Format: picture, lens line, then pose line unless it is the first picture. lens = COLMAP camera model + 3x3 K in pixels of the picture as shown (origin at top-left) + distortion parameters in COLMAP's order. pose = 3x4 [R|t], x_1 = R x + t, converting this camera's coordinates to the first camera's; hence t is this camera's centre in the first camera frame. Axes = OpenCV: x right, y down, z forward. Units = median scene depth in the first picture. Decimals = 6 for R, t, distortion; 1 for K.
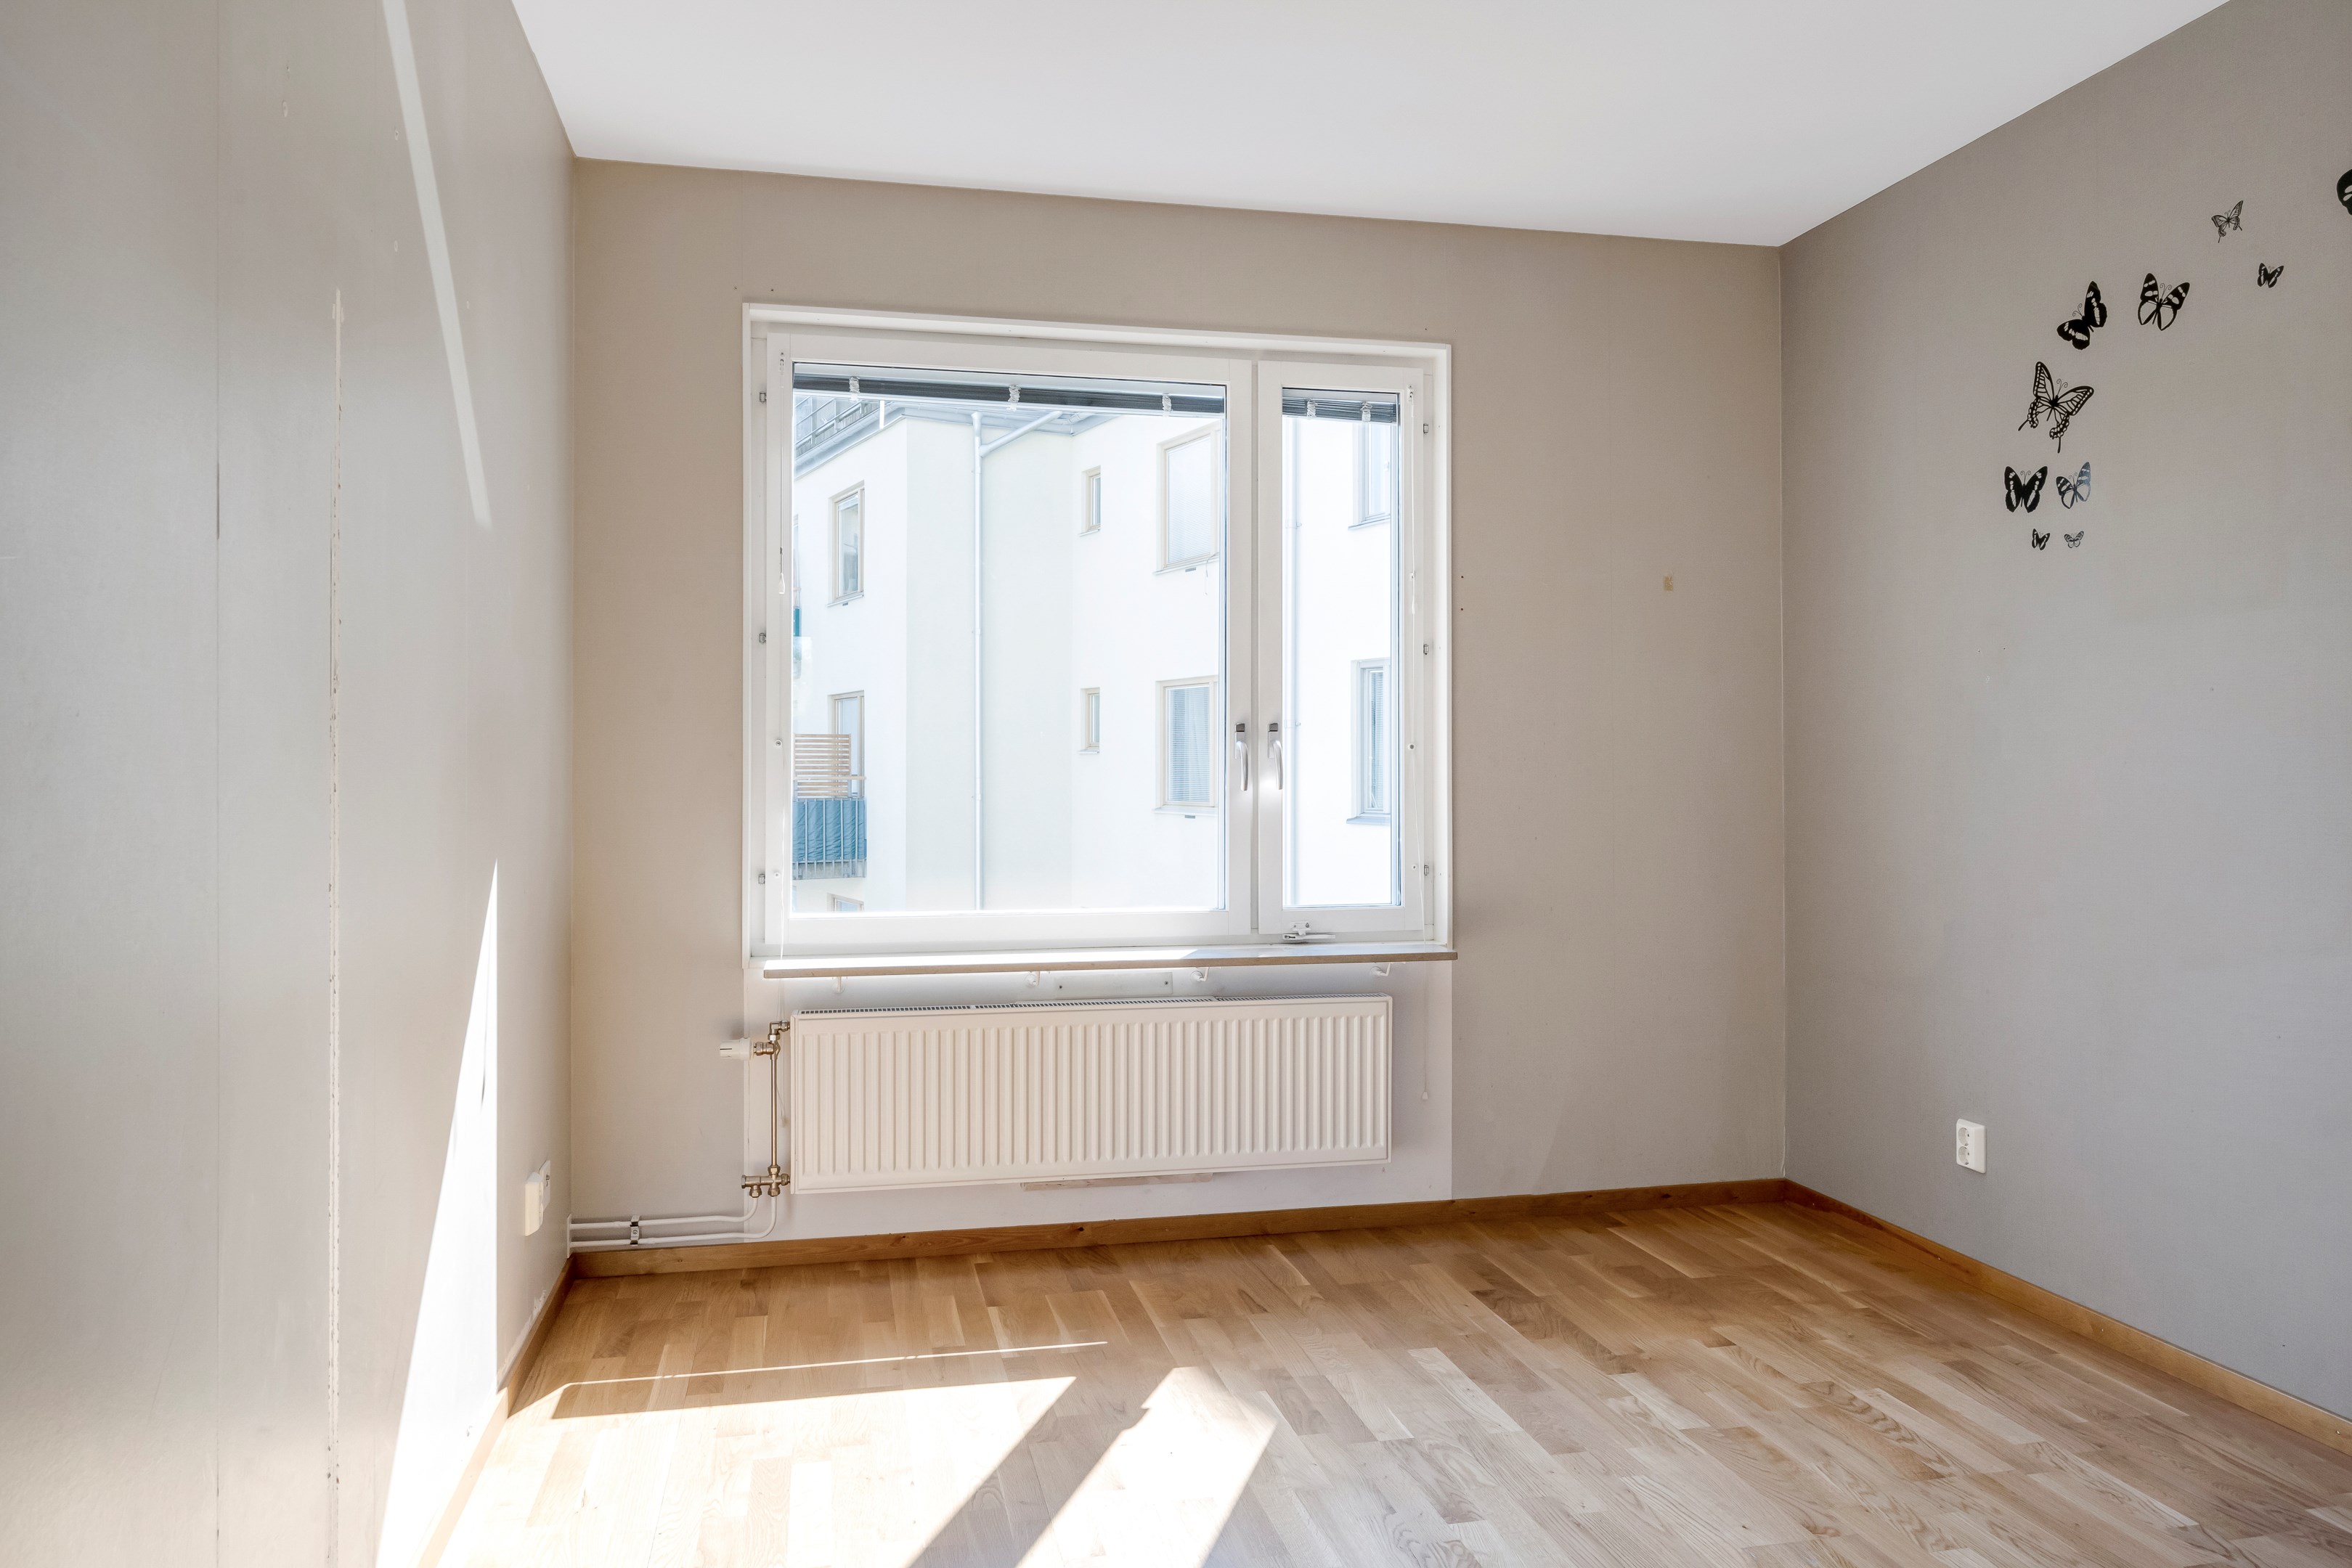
lens RADIAL K [[1684.8, 0, 1171.2], [0, 1684.8, 711.0], [0, 0, 1]] dist [0.102115, -0.000339]
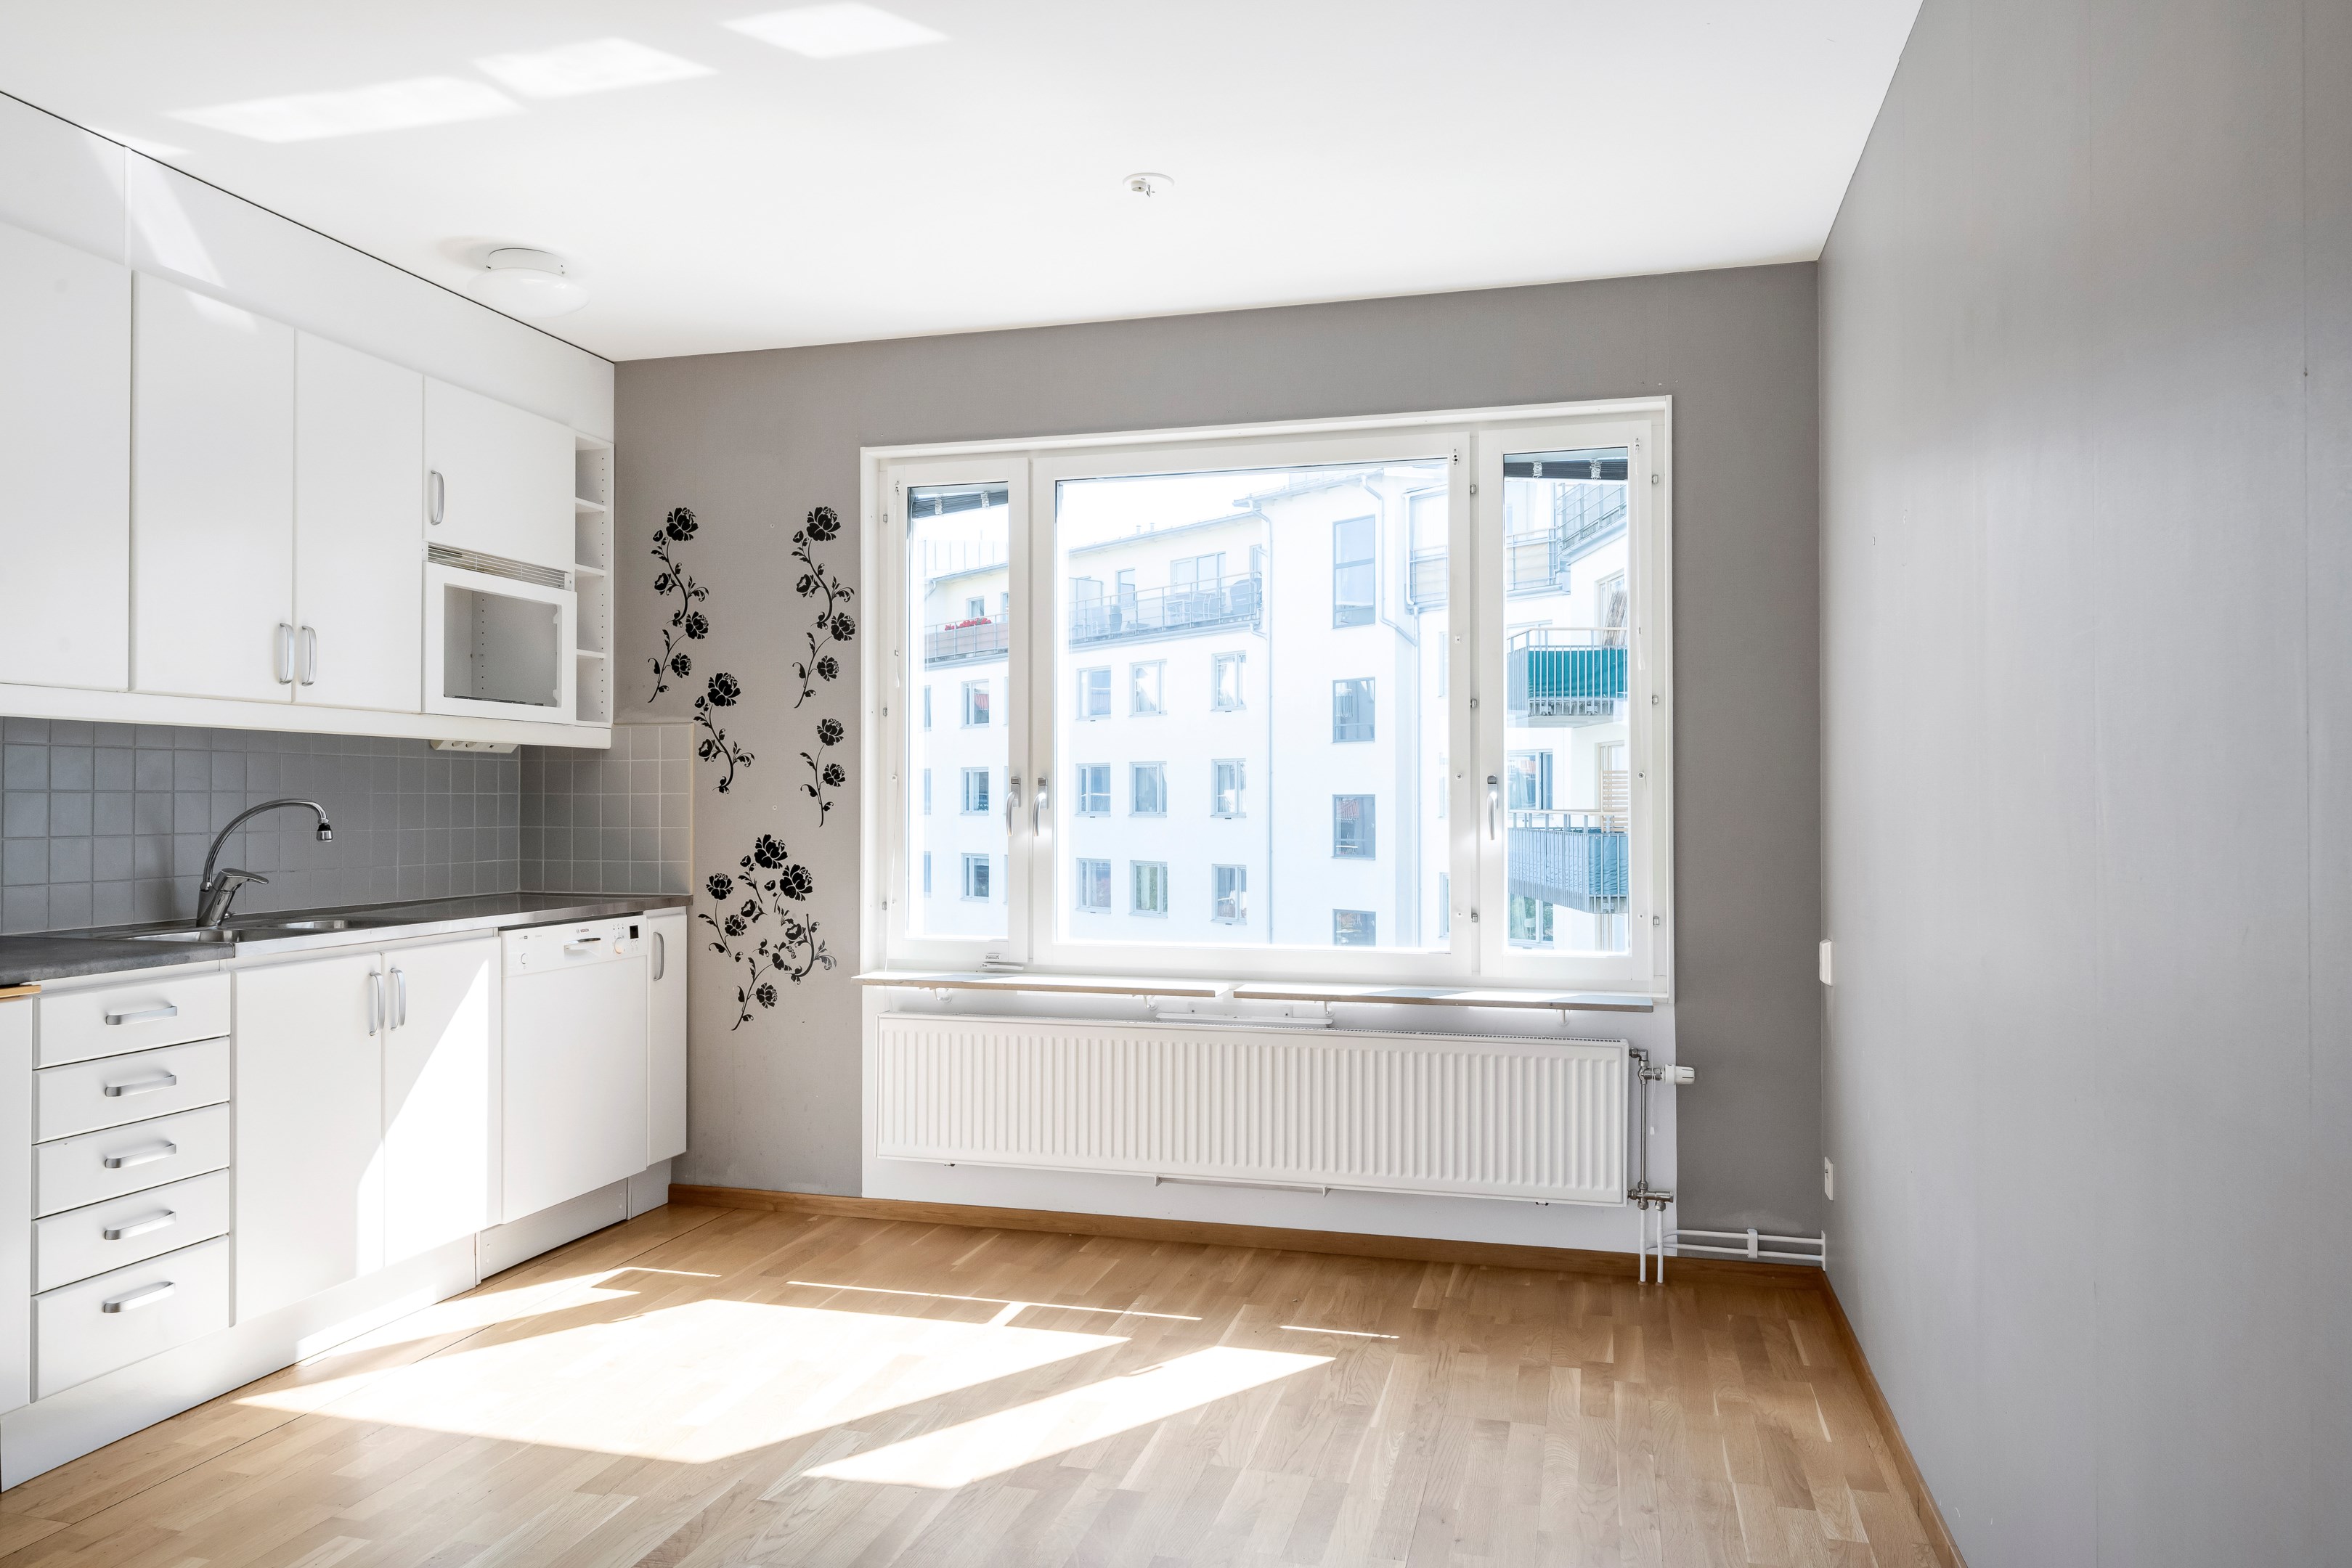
lens RADIAL K [[1524.3, 0, 1176.0], [0, 1524.3, 784.0], [0, 0, 1]] dist [0.002724, -0.000263]
pose [[0.890633, -0.009112, -0.454631, 0.314868], [0.013205, 0.999896, 0.005828, 0.004245], [0.454530, -0.011194, 0.890661, 0.068183]]
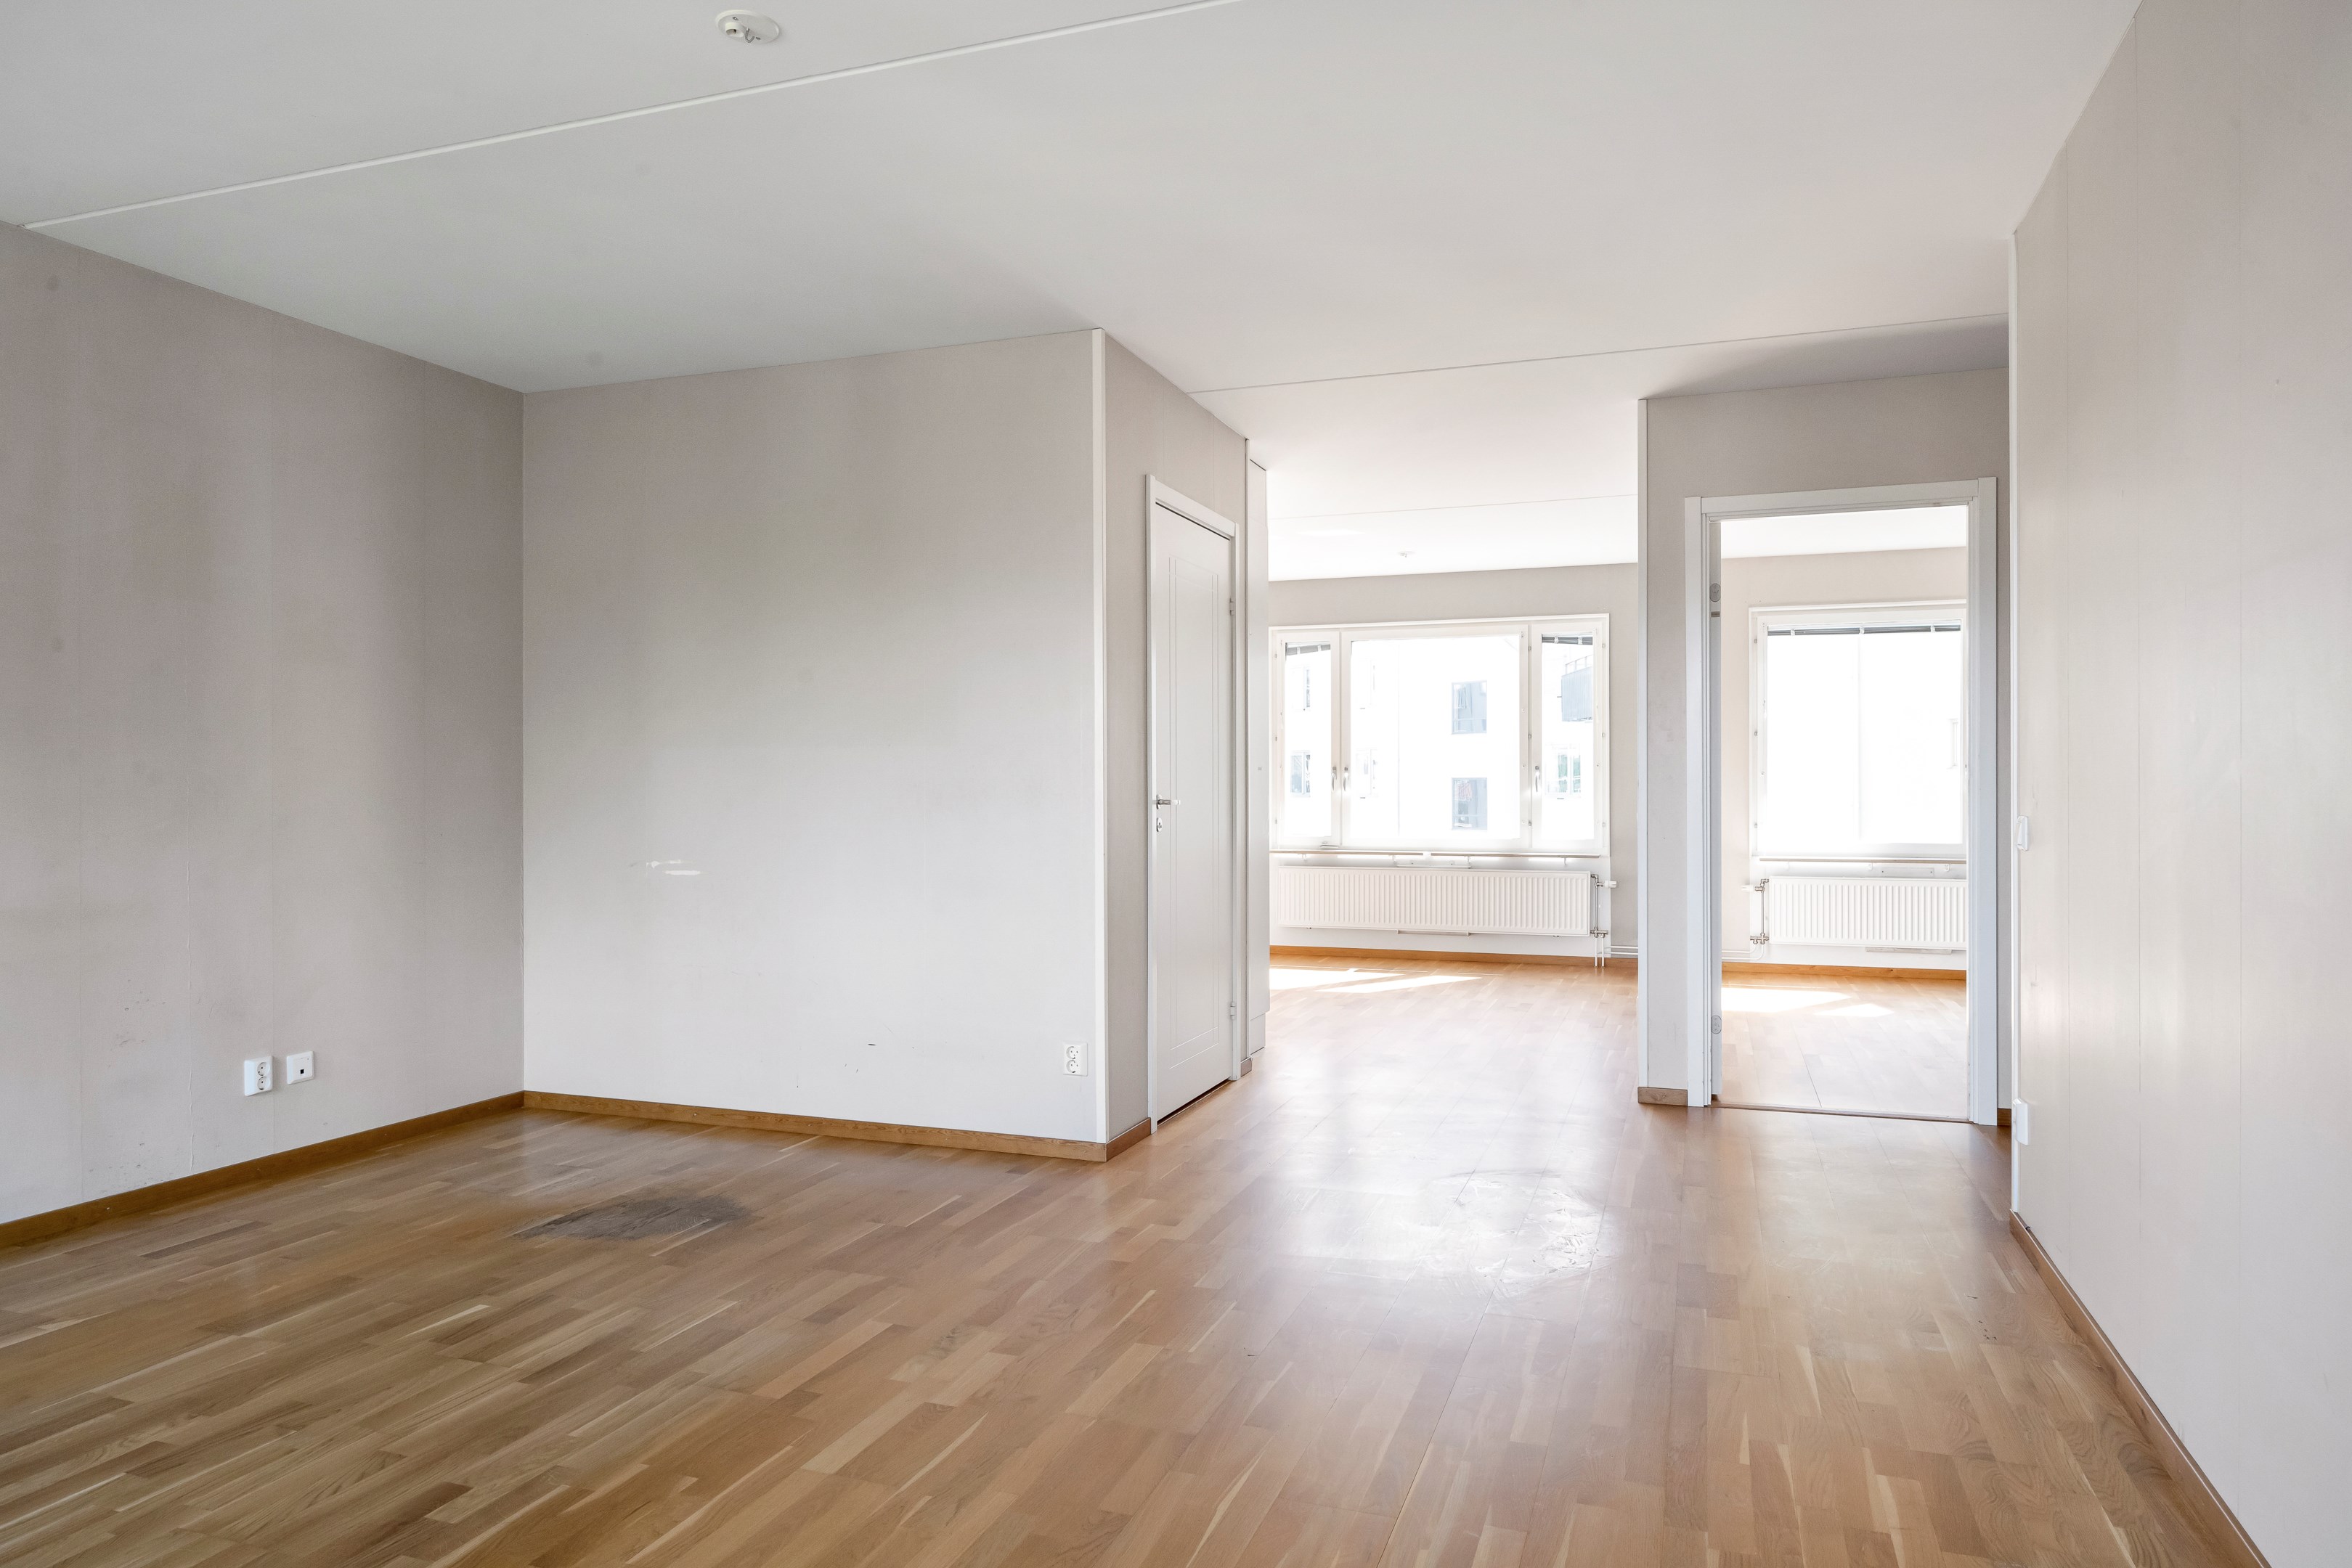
lens RADIAL K [[1524.3, 0, 1176.0], [0, 1524.3, 784.0], [0, 0, 1]] dist [0.002724, -0.000263]
pose [[0.856227, -0.006420, -0.516559, 0.785885], [0.015315, 0.999799, 0.012960, -0.003409], [0.516372, -0.019008, 0.856153, -1.265068]]
